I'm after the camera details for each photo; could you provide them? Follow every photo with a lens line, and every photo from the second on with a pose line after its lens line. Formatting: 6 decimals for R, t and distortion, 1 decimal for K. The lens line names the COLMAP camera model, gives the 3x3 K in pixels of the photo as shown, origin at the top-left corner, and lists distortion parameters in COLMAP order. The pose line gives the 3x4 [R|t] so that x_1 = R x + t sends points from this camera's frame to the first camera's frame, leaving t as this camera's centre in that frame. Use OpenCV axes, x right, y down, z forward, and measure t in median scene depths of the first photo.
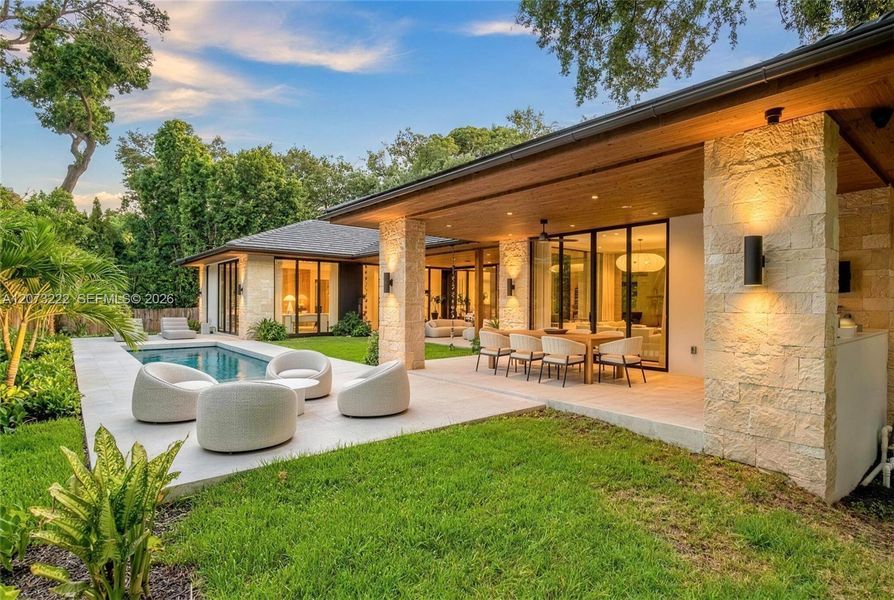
lens RADIAL K [[461.3, 0, 475.3], [0, 461.3, 302.1], [0, 0, 1]] dist [-0.000100, -0.000184]
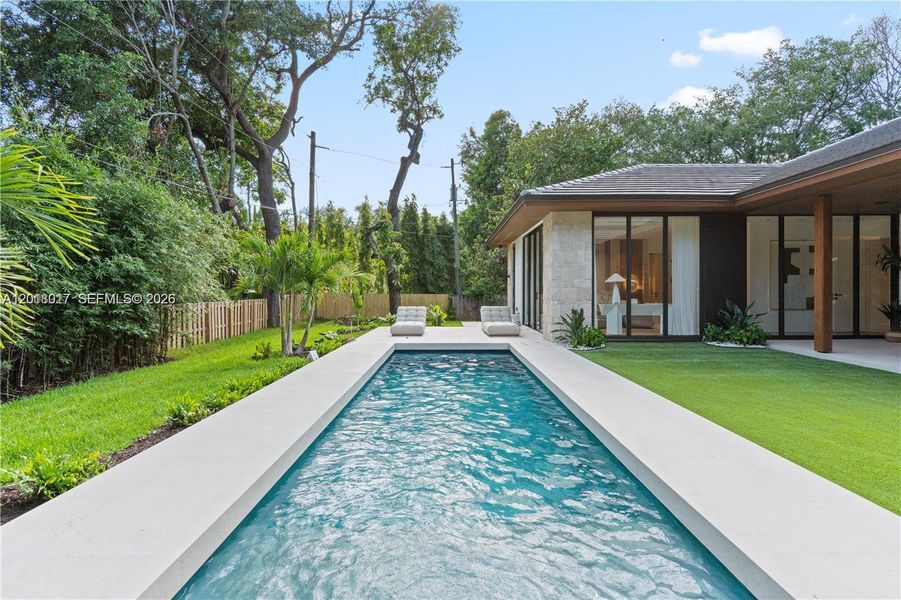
lens RADIAL K [[438.6, 0, 451.6], [0, 438.6, 292.7], [0, 0, 1]] dist [-0.000354, -0.000407]
pose [[0.751139, -0.002081, -0.660141, -0.174551], [0.005812, 0.999977, 0.003460, 0.007291], [0.660118, -0.006435, 0.751134, 0.397875]]
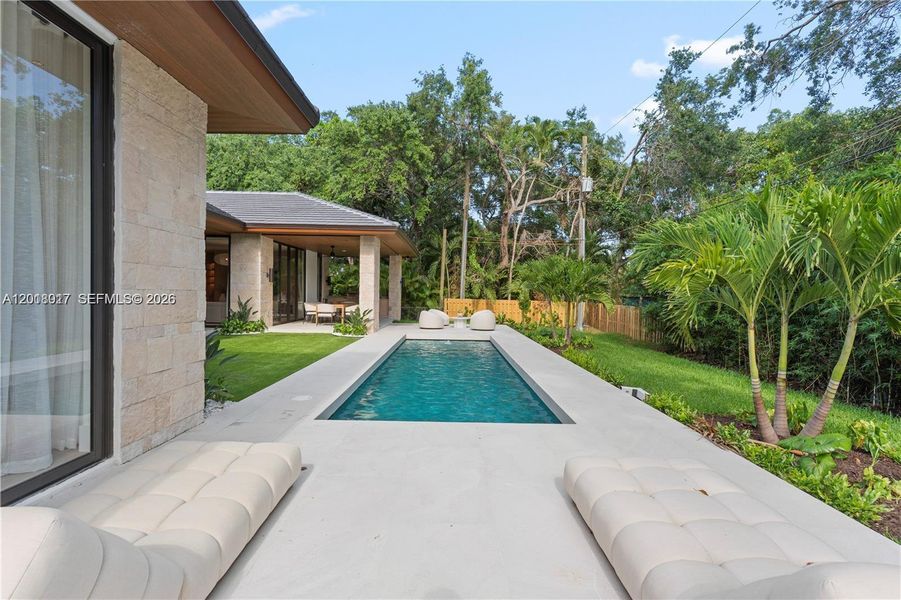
lens RADIAL K [[426.0, 0, 451.6], [0, 426.0, 298.3], [0, 0, 1]] dist [-0.001613, -0.000047]
pose [[-0.747841, -0.024856, 0.663412, -0.689134], [-0.021464, 0.999682, 0.013260, 0.002999], [-0.663531, -0.004323, -0.748137, 0.979453]]
